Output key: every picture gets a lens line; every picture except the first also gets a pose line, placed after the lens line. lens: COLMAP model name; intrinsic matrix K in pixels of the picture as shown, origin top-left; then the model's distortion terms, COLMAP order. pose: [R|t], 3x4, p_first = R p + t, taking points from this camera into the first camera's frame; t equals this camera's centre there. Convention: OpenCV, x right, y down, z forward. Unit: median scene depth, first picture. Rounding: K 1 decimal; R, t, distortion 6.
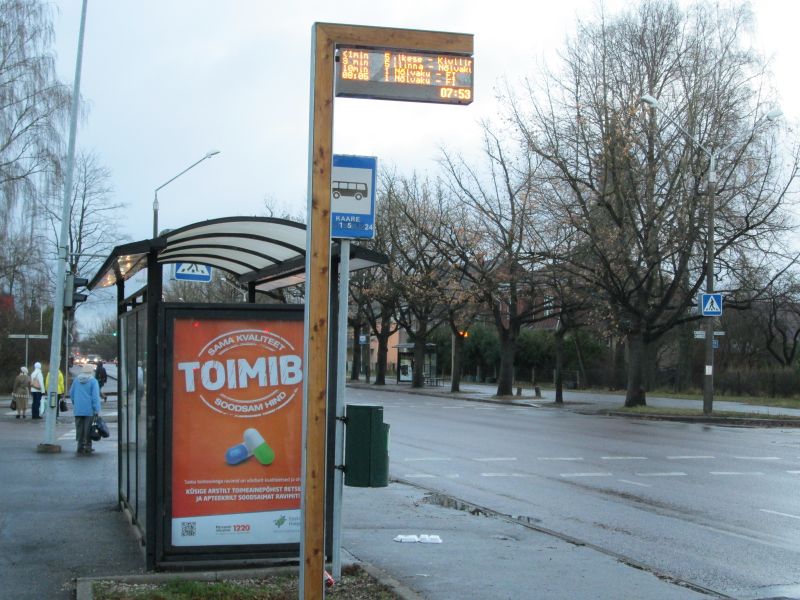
lens RADIAL K [[1369.0, 0, 400.0], [0, 1369.0, 300.9], [0, 0, 1]] dist [-0.007097, 0.000000]
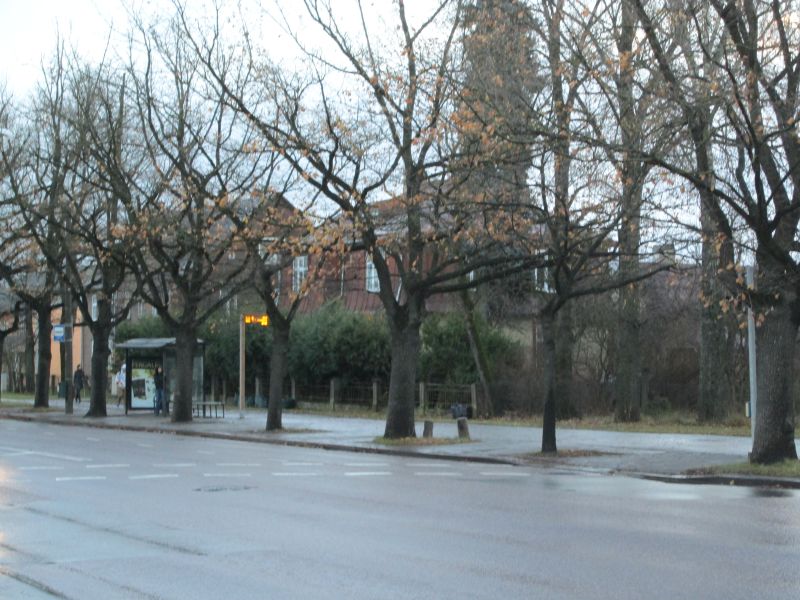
lens RADIAL K [[1933.3, 0, 400.0], [0, 1933.3, 300.4], [0, 0, 1]] dist [-0.078520, 0.000000]
pose [[0.979655, -0.007988, 0.200531, -0.059046], [0.006363, 0.999942, 0.008744, 0.011654], [-0.200590, -0.007291, 0.979648, 0.279482]]
